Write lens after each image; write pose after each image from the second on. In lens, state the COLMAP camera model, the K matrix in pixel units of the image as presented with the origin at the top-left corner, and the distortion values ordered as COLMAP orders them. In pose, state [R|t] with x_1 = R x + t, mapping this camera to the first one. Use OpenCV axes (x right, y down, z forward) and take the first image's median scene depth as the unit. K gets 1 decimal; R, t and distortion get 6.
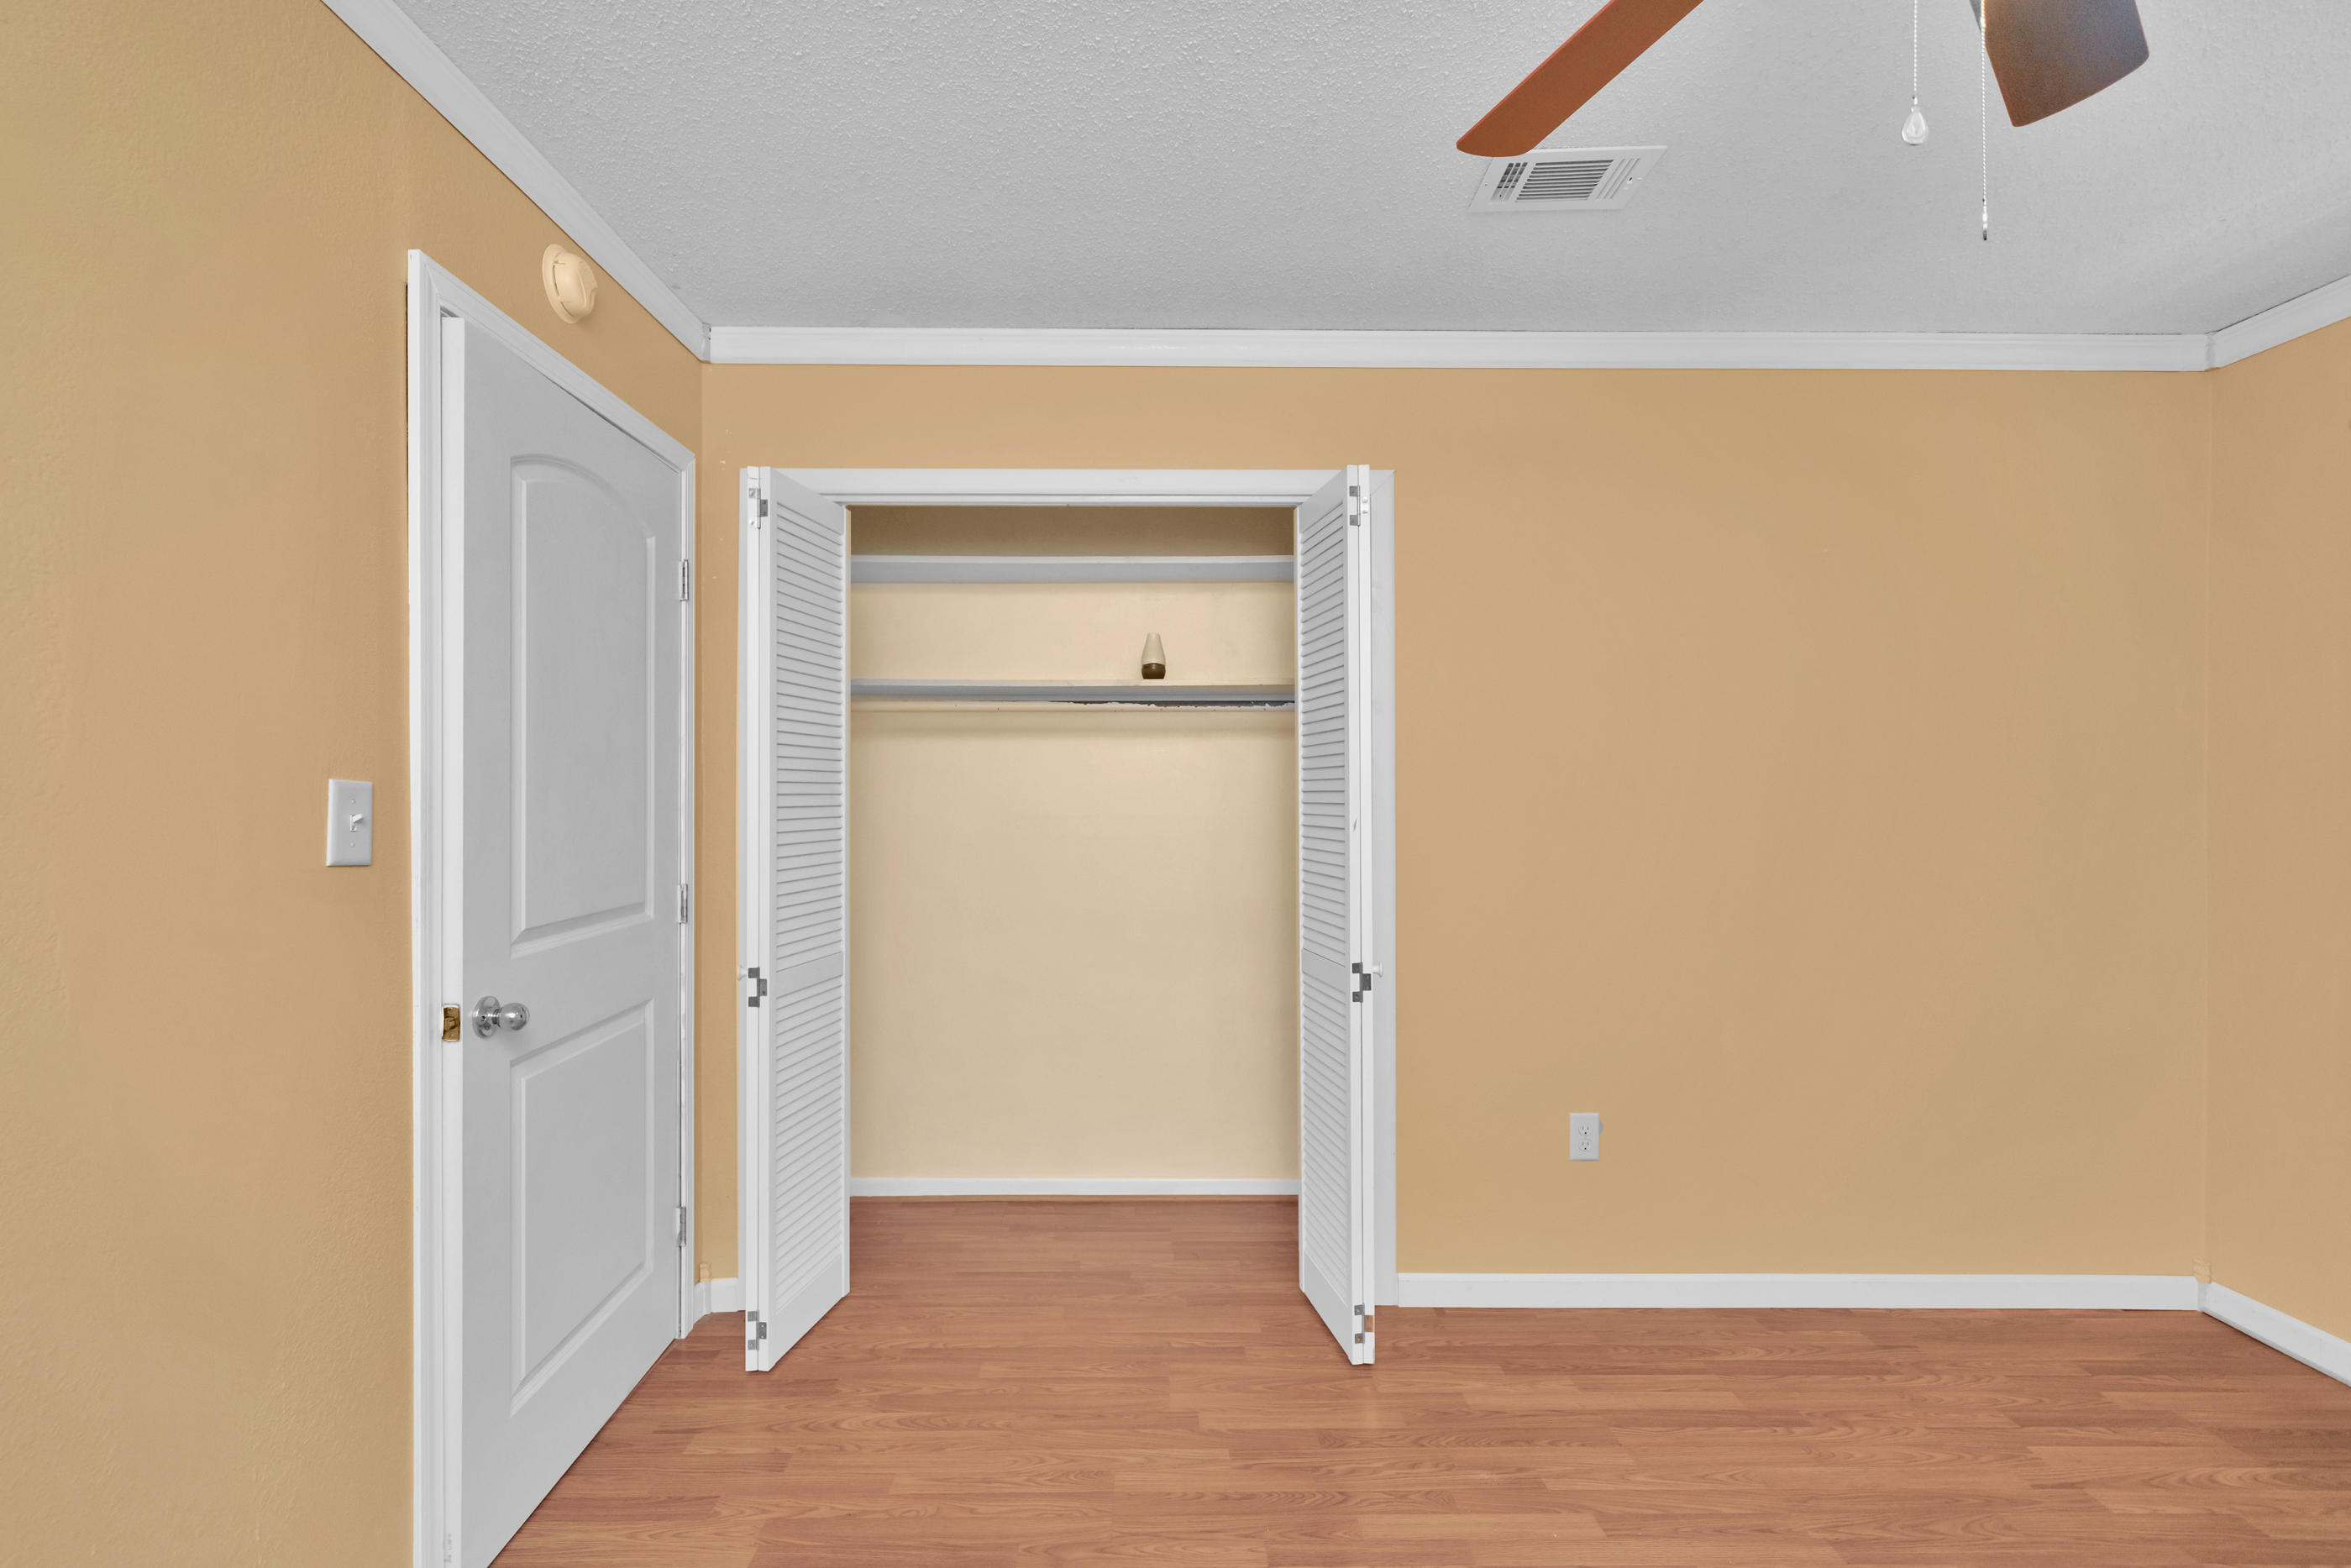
lens RADIAL K [[1055.1, 0, 1164.4], [0, 1055.1, 775.7], [0, 0, 1]] dist [0.002429, 0.000160]
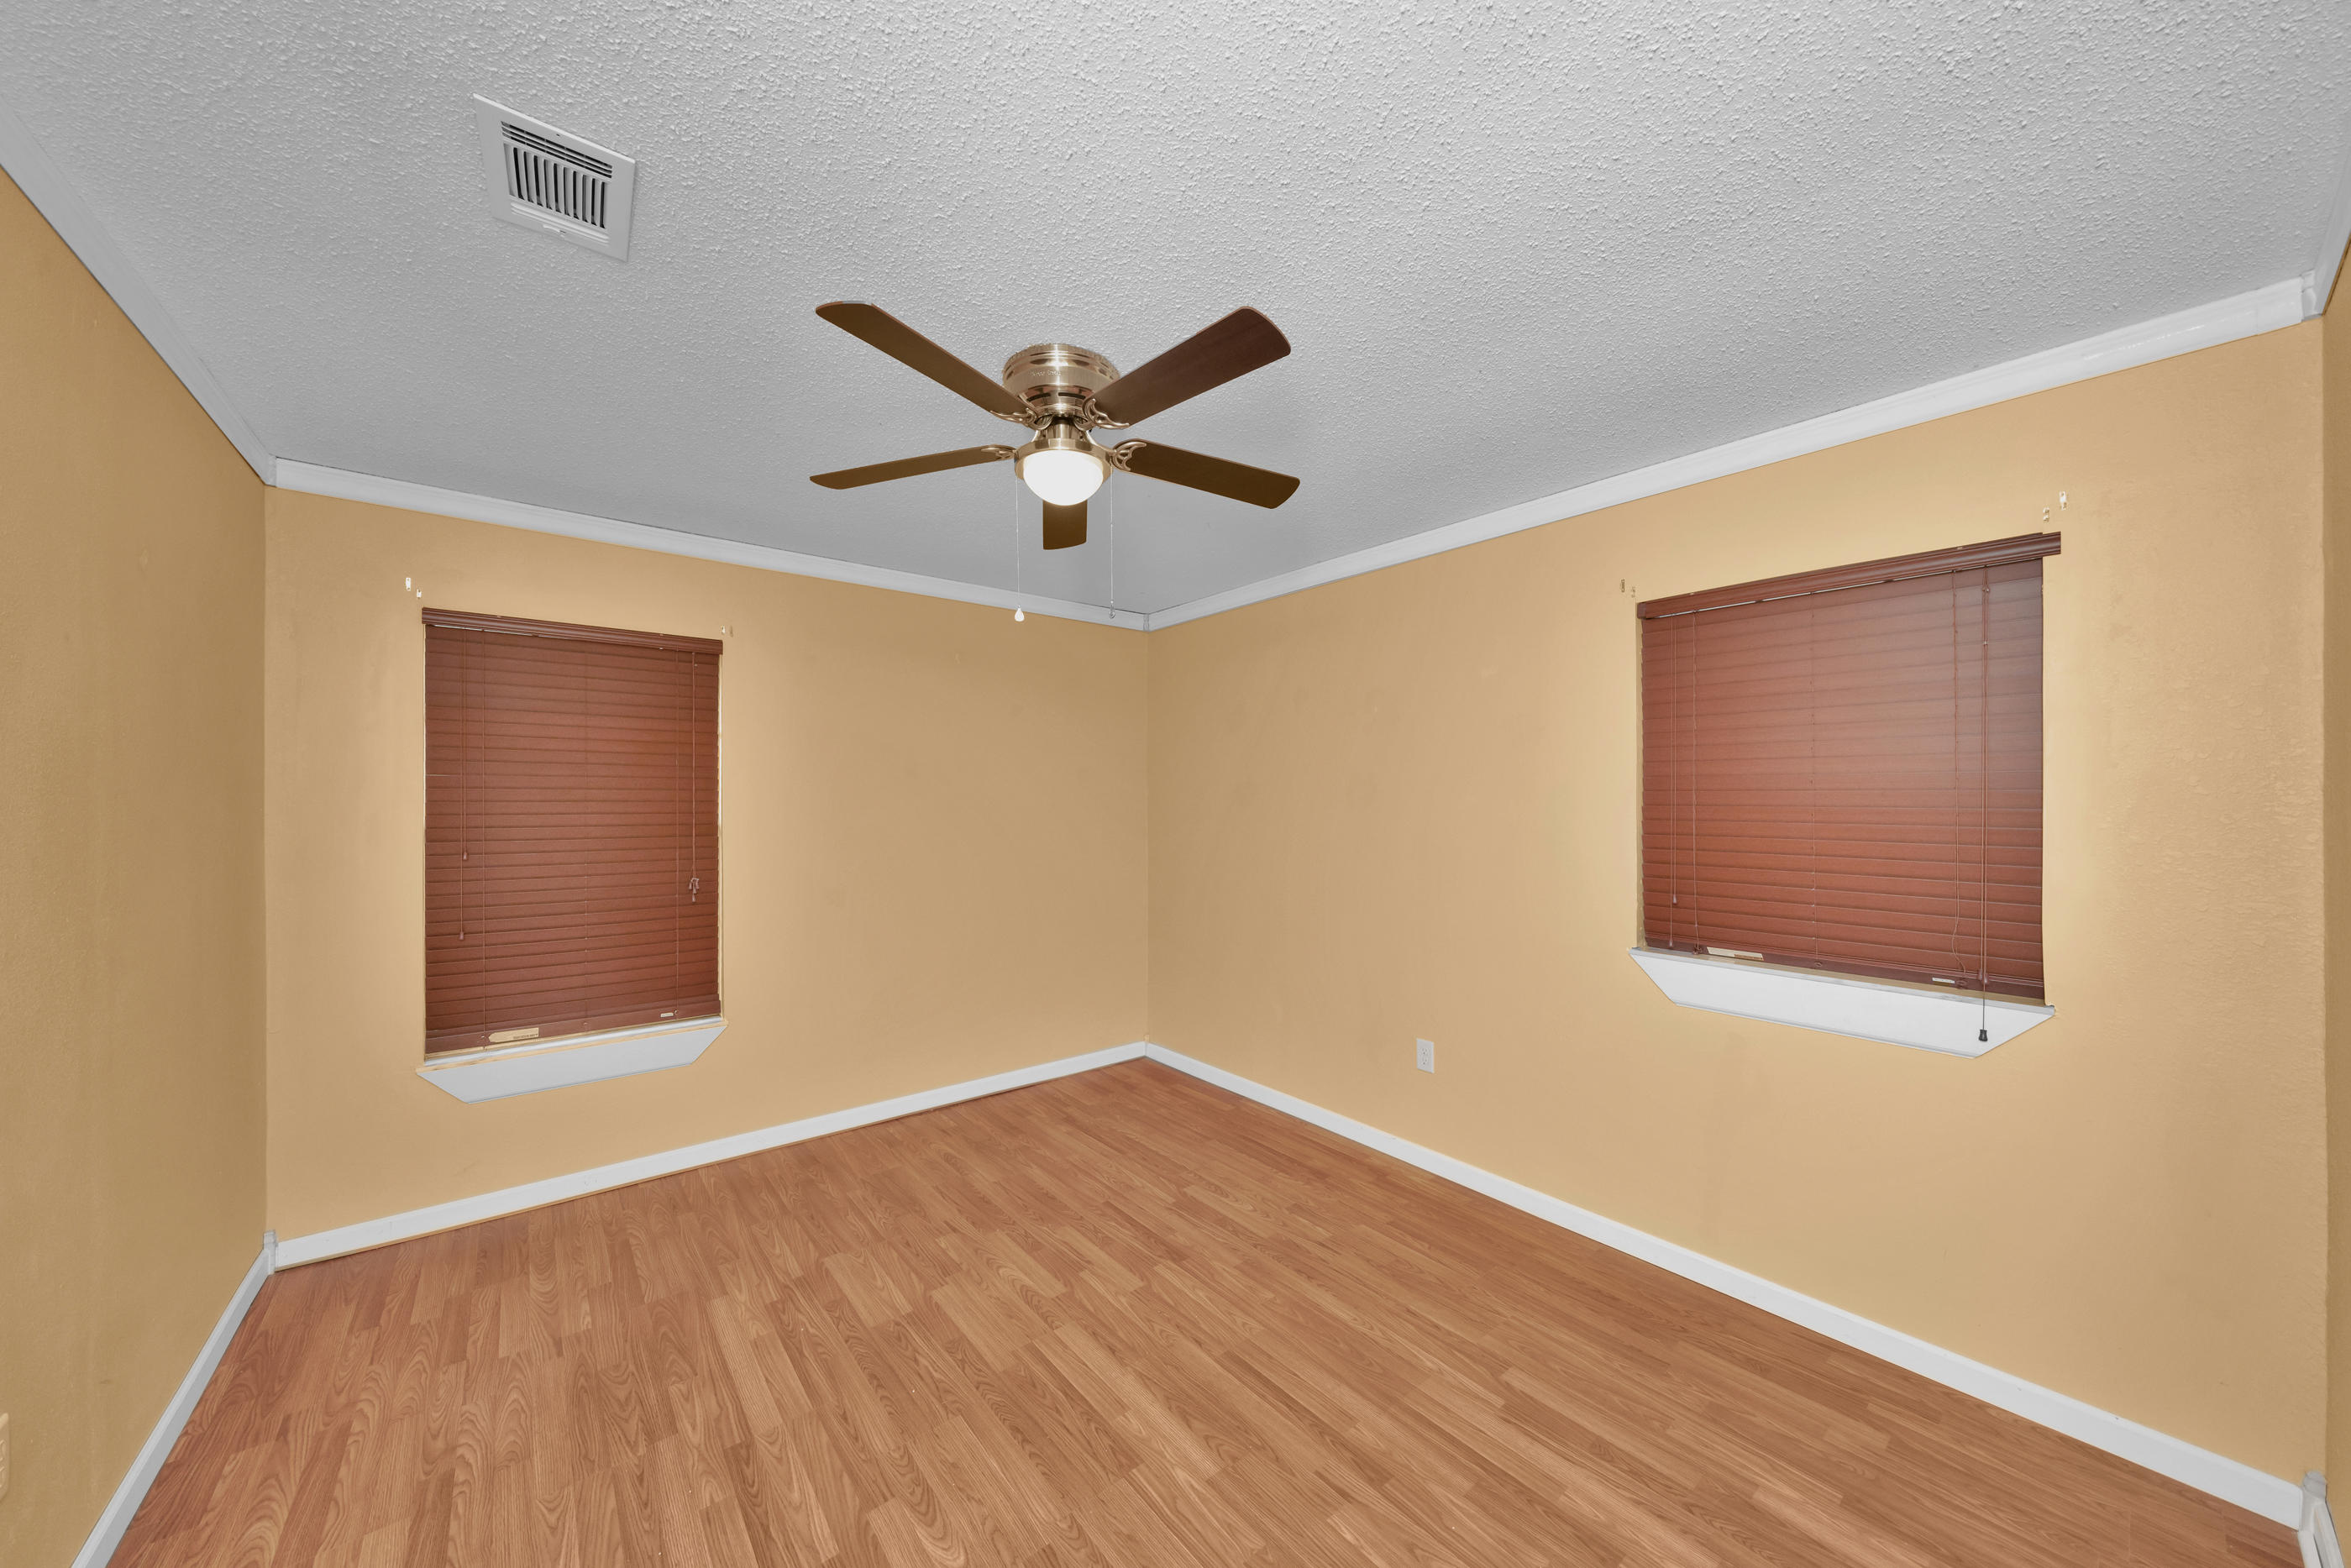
lens RADIAL K [[823.3, 0, 1175.0], [0, 823.3, 794.0], [0, 0, 1]] dist [-0.000992, -0.000080]
pose [[-0.618133, 0.001277, 0.786073, -0.437933], [-0.004150, 0.999979, -0.004888, -0.036320], [-0.786063, -0.006283, -0.618115, 0.933495]]
